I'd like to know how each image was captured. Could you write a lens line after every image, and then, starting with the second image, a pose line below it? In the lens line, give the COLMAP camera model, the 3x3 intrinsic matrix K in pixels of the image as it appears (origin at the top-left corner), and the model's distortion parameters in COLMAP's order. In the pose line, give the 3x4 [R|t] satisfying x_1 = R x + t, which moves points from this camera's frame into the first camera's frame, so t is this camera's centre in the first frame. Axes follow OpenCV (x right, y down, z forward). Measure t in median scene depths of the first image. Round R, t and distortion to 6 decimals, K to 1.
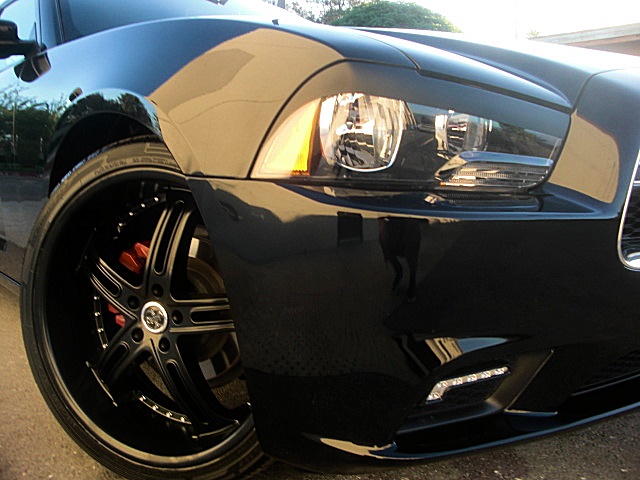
lens RADIAL K [[611.8, 0, 316.9], [0, 611.8, 236.5], [0, 0, 1]] dist [-0.217907, 0.176270]
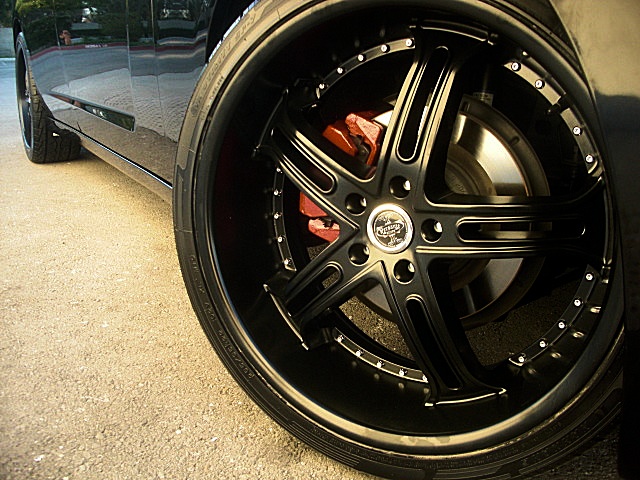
lens RADIAL K [[637.2, 0, 320.0], [0, 637.2, 240.0], [0, 0, 1]] dist [-0.262014, 0.311784]
pose [[0.986480, 0.063215, -0.151198, -0.236506], [-0.036645, 0.984335, 0.172458, 0.031745], [0.159731, -0.164585, 0.973344, 0.315375]]
